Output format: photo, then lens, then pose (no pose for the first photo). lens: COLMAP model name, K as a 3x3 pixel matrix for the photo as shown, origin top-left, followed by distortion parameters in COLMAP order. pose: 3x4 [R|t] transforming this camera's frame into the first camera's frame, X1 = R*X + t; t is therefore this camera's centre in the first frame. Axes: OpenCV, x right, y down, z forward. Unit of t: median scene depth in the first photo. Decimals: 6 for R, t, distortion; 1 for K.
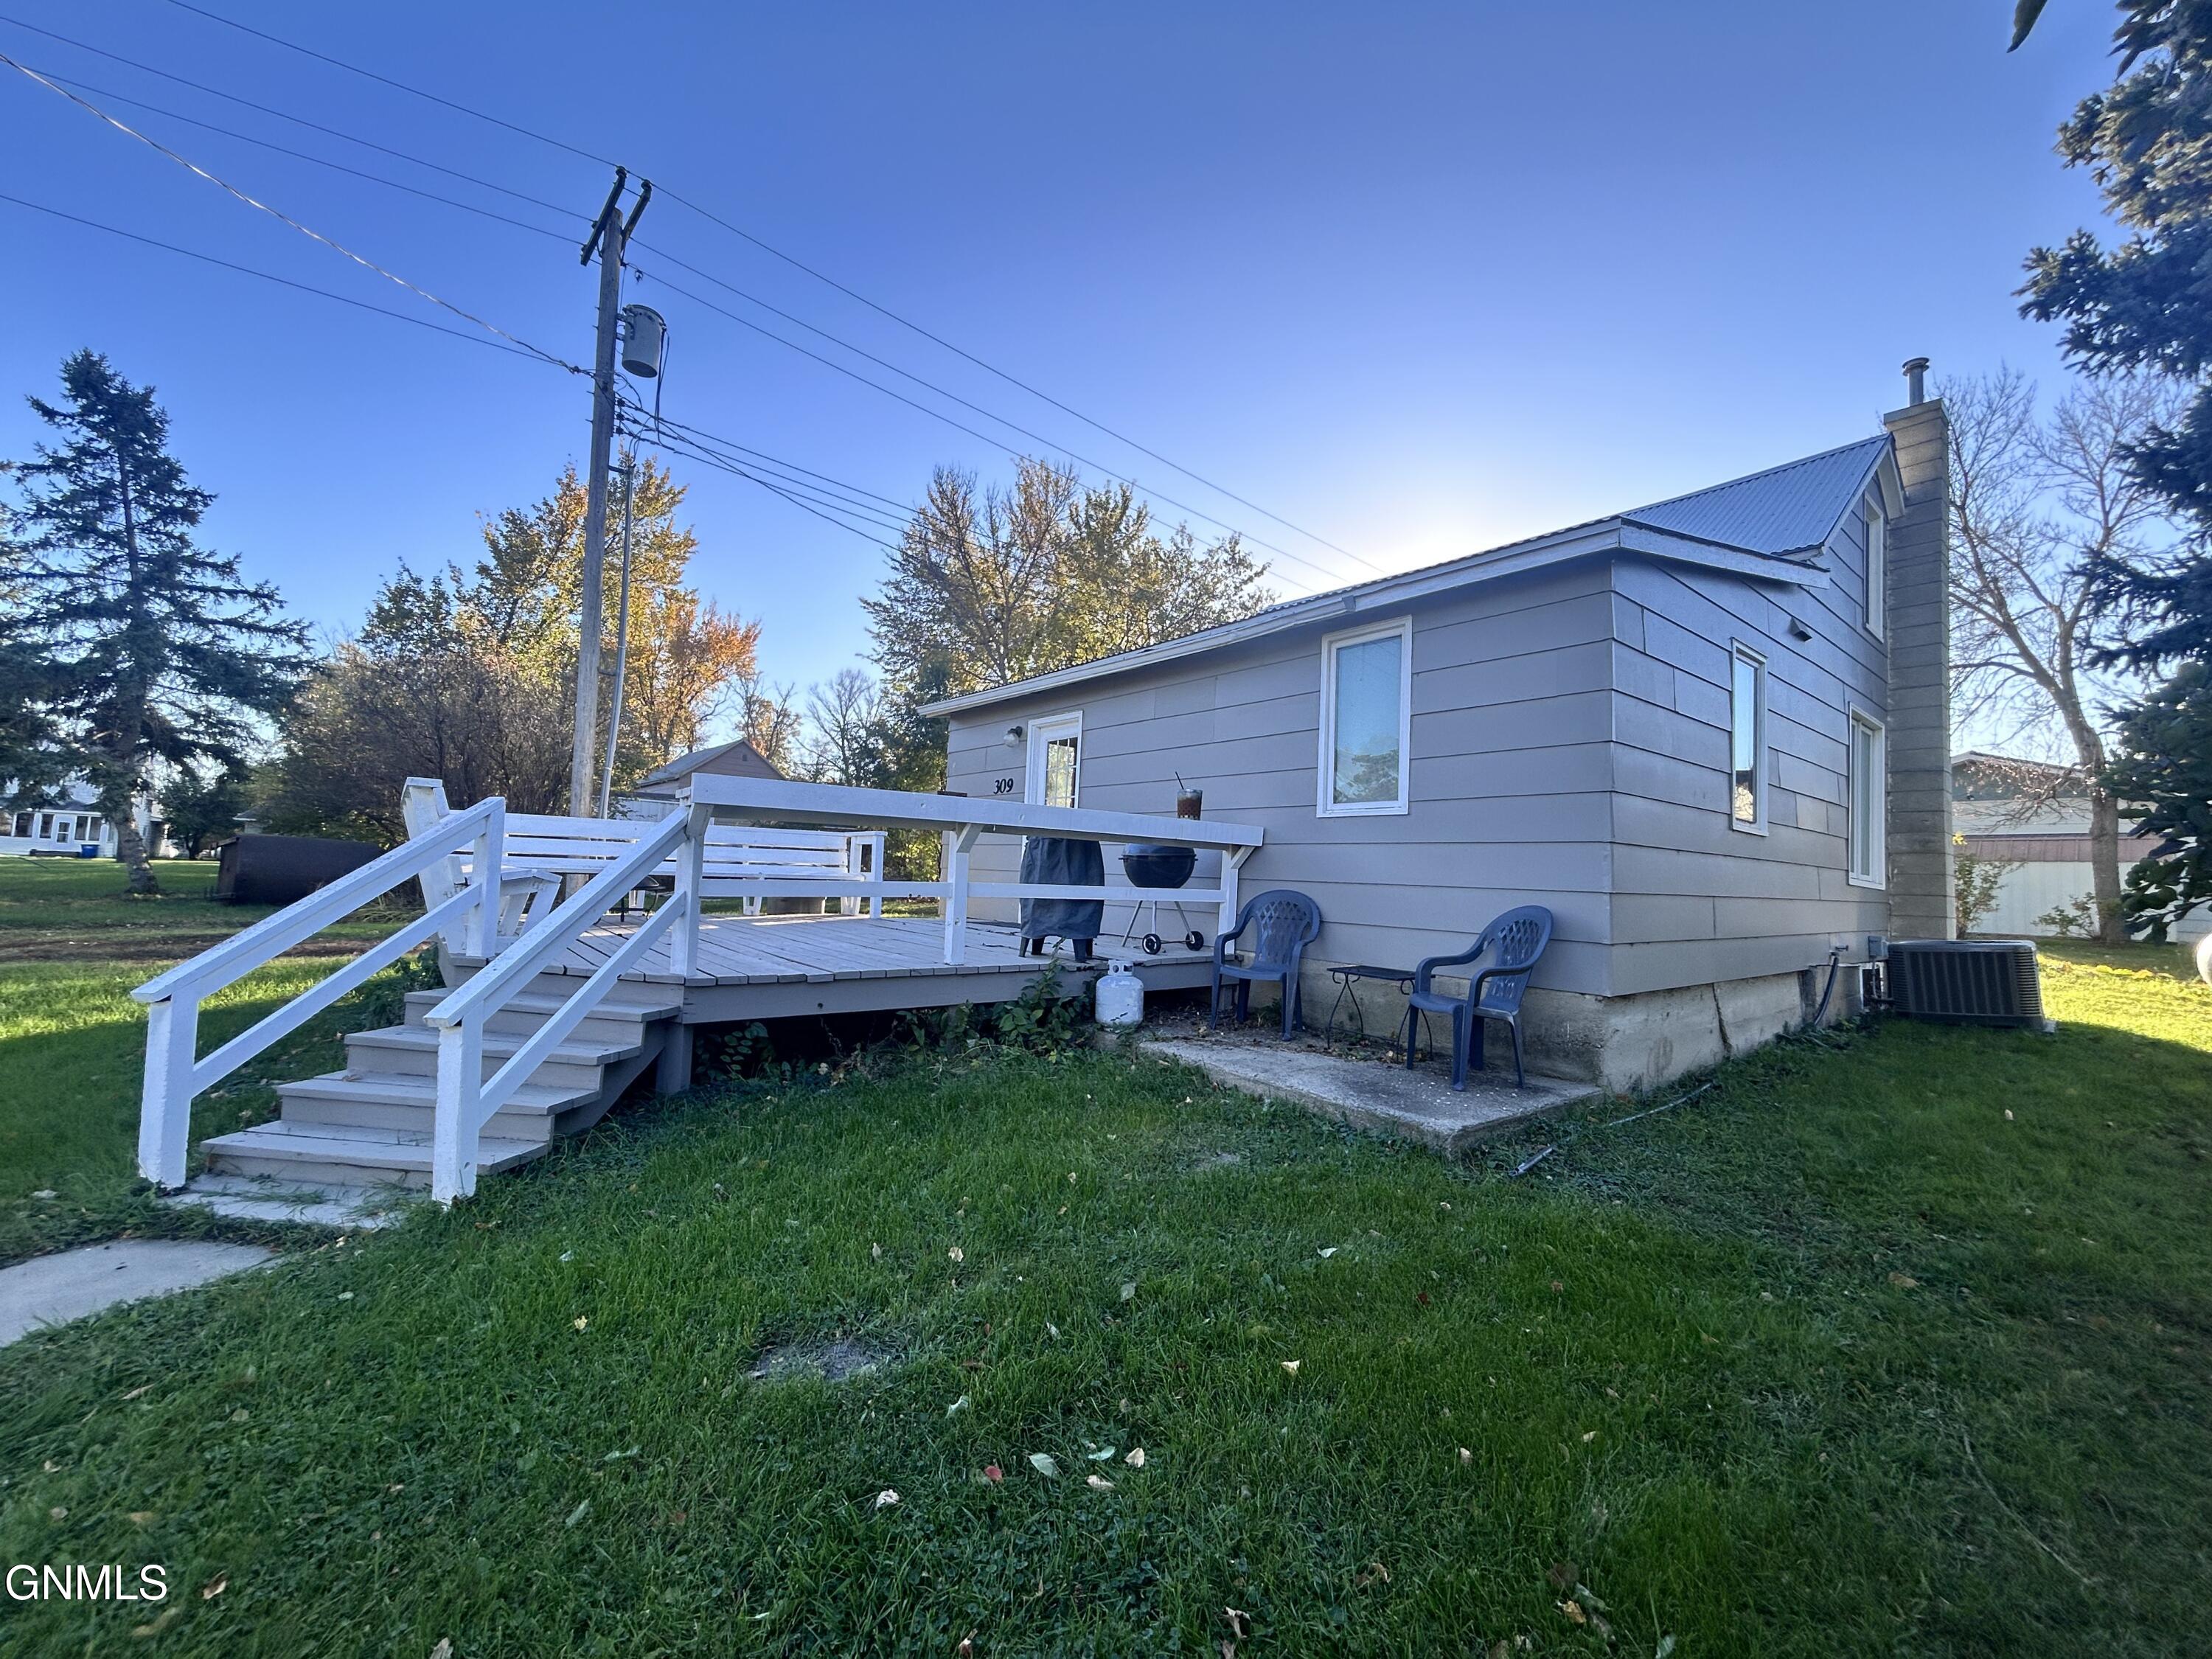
lens RADIAL K [[897.3, 0, 1111.5], [0, 897.3, 840.9], [0, 0, 1]] dist [0.001140, 0.000405]
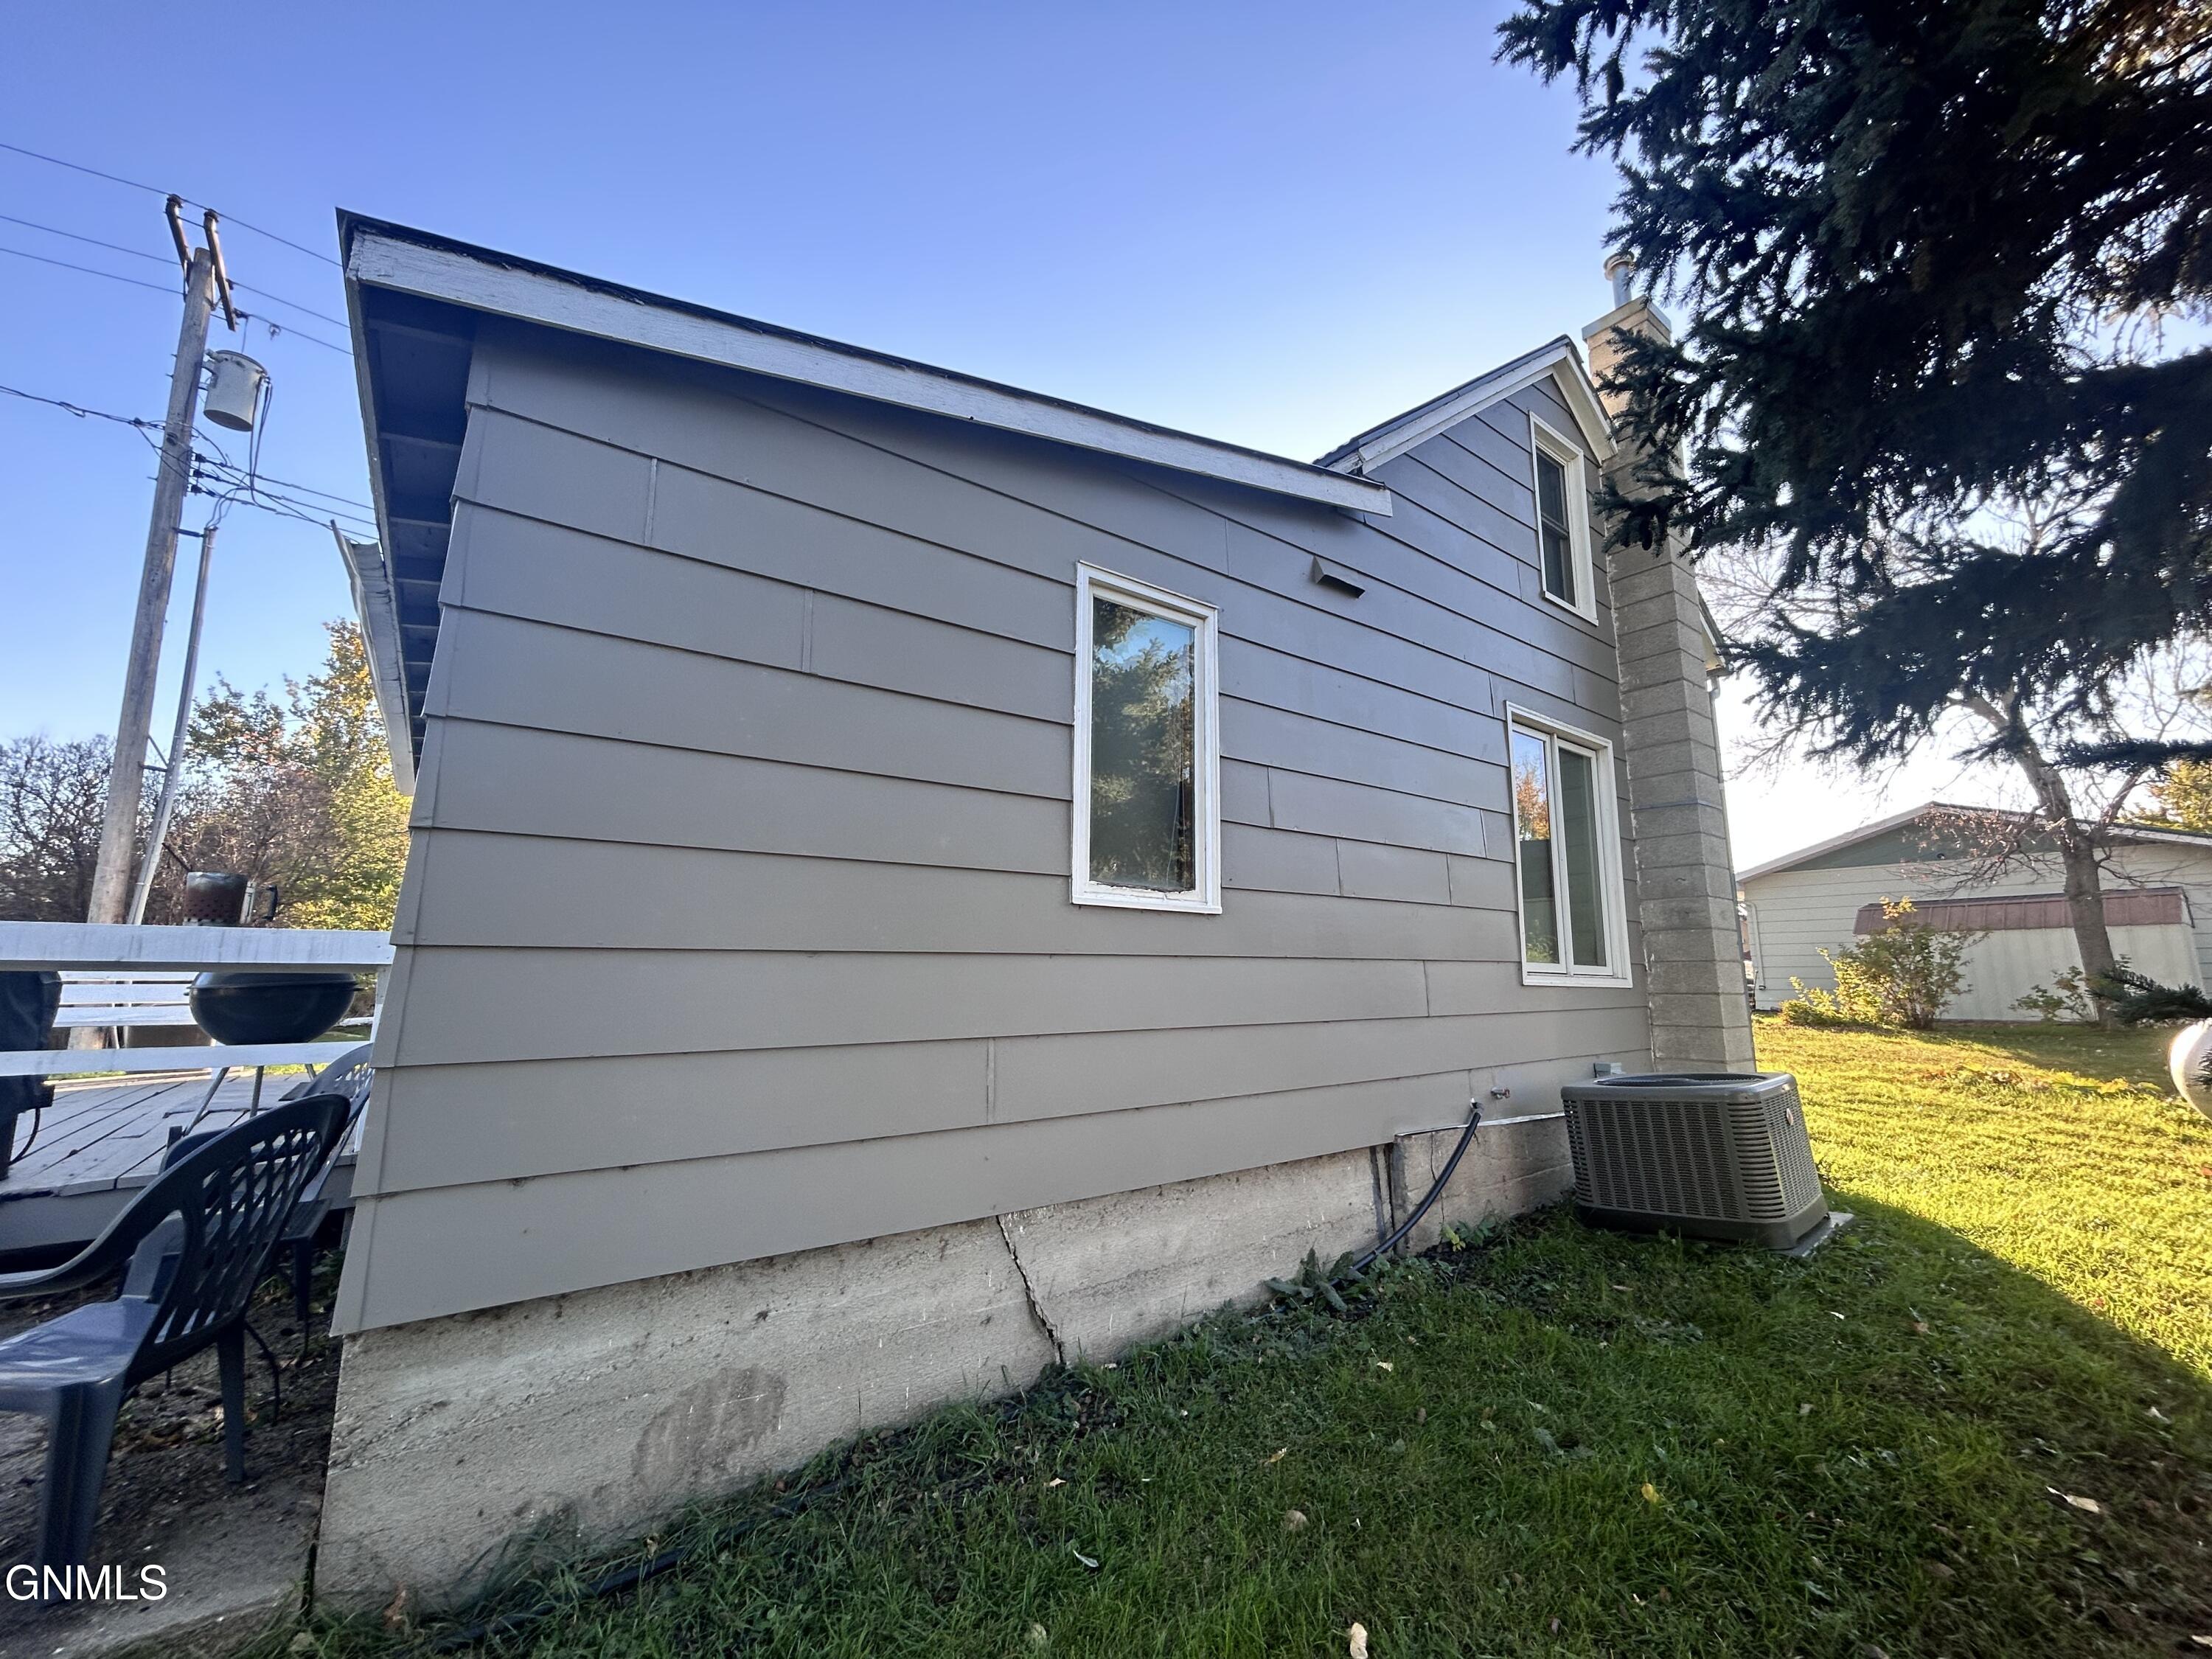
lens RADIAL K [[897.3, 0, 1107.5], [0, 897.3, 846.5], [0, 0, 1]] dist [0.001140, 0.000405]
pose [[0.998699, -0.040974, -0.030351, 0.330395], [0.037583, 0.993770, -0.104926, 0.003939], [0.034461, 0.103648, 0.994017, 0.212985]]
